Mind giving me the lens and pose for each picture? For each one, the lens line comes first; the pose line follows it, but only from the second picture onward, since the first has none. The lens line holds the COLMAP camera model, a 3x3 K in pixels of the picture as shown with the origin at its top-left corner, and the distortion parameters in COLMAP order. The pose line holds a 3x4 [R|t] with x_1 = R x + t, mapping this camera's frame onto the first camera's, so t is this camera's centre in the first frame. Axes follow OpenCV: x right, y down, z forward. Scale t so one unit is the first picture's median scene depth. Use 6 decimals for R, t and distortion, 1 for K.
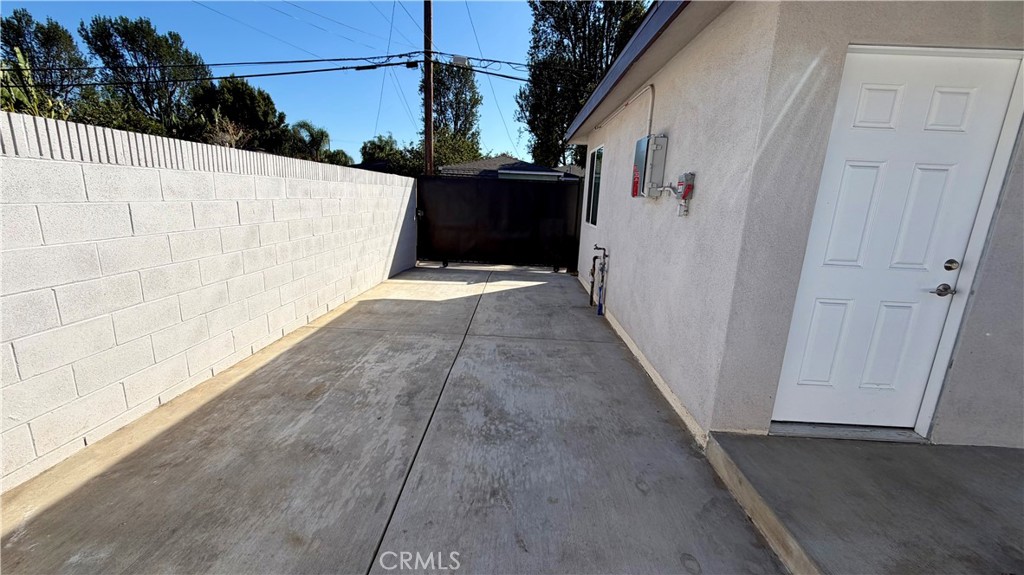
lens RADIAL K [[409.1, 0, 510.7], [0, 409.1, 286.0], [0, 0, 1]] dist [0.000187, -0.000167]
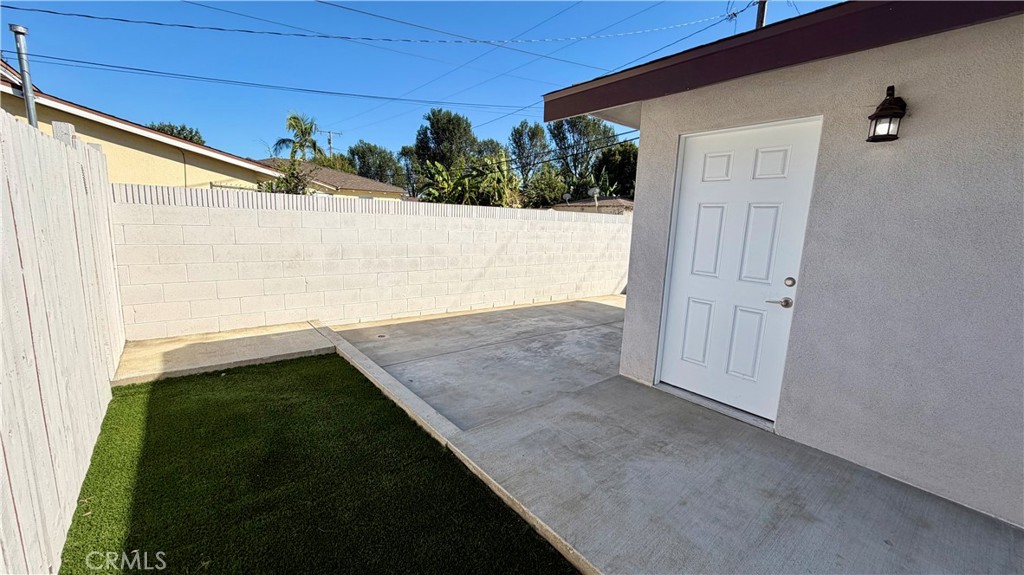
lens RADIAL K [[409.1, 0, 511.9], [0, 409.1, 288.6], [0, 0, 1]] dist [0.000187, -0.000167]
pose [[0.652509, 0.109284, -0.749859, 1.033930], [-0.175195, 0.984493, -0.008971, 0.088539], [0.737250, 0.137225, 0.661537, -0.300840]]
